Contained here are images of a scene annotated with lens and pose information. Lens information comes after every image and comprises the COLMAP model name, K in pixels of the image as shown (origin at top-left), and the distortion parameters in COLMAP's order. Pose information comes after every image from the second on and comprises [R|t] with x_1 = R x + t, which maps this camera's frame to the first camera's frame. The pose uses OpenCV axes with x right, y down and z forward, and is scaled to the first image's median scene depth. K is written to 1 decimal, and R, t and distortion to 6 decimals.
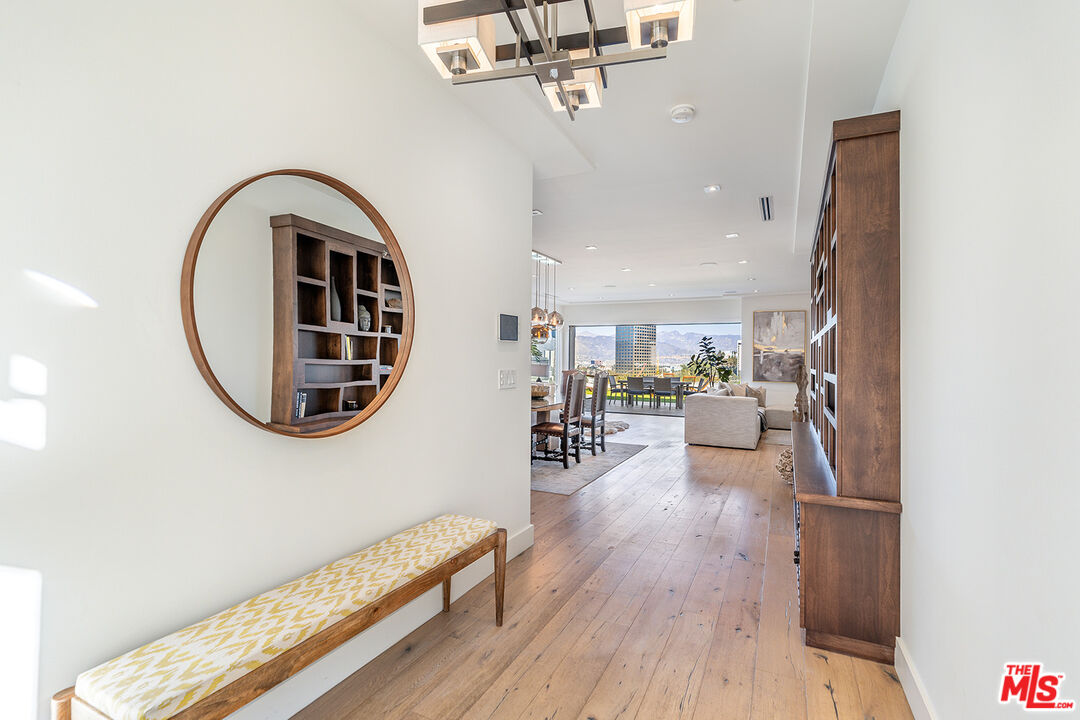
lens RADIAL K [[492.4, 0, 544.1], [0, 492.4, 356.4], [0, 0, 1]] dist [-0.000811, 0.000356]
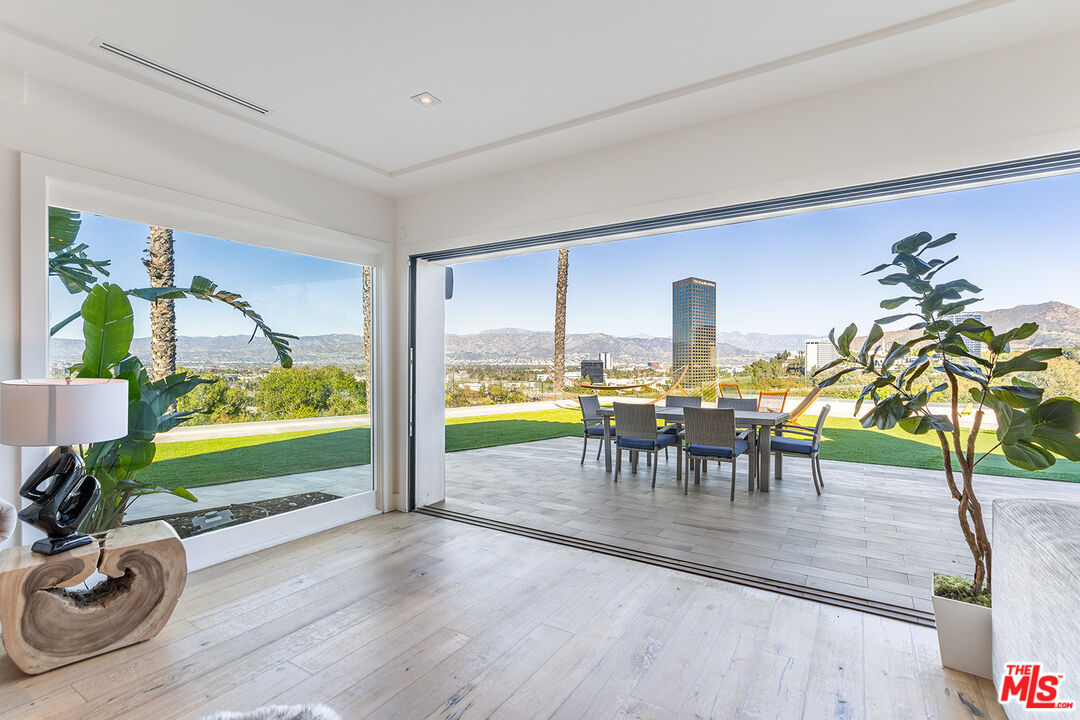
lens RADIAL K [[492.4, 0, 544.1], [0, 492.4, 356.4], [0, 0, 1]] dist [-0.000811, 0.000356]
pose [[0.993542, -0.013161, -0.112703, 0.212725], [0.012479, 0.999899, -0.006754, 0.010452], [0.112780, 0.005304, 0.993606, 0.833366]]
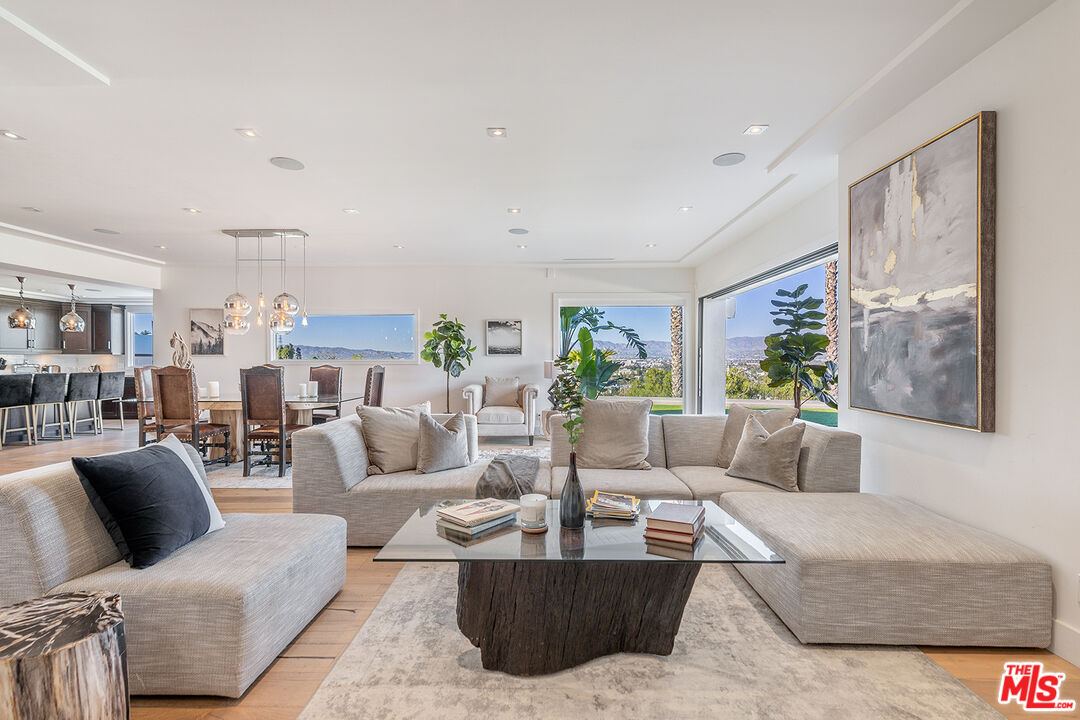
lens RADIAL K [[492.4, 0, 544.1], [0, 492.4, 356.4], [0, 0, 1]] dist [-0.000811, 0.000356]
pose [[0.420587, -0.015405, -0.907122, 0.632876], [0.007207, 0.999881, -0.013639, 0.020650], [0.907224, -0.000801, 0.420648, 0.696589]]
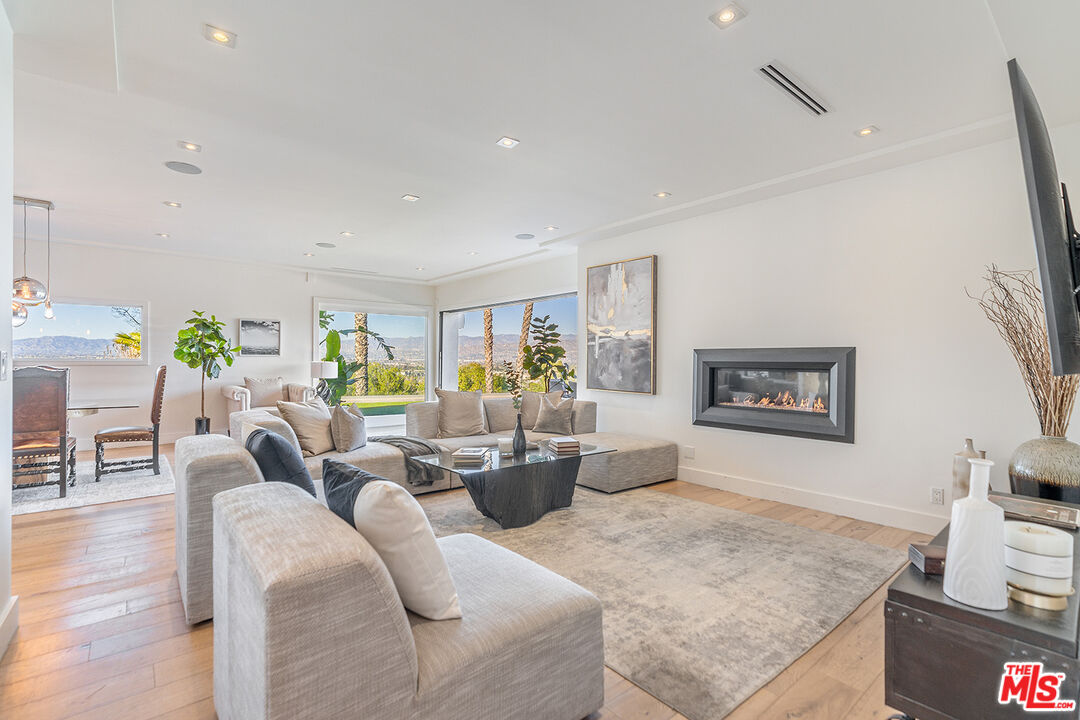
lens RADIAL K [[492.4, 0, 544.1], [0, 492.4, 356.4], [0, 0, 1]] dist [-0.000811, 0.000356]
pose [[0.907841, -0.007338, -0.419250, 0.625689], [0.003867, 0.999951, -0.009127, 0.017839], [0.419297, 0.006665, 0.907825, 0.460789]]
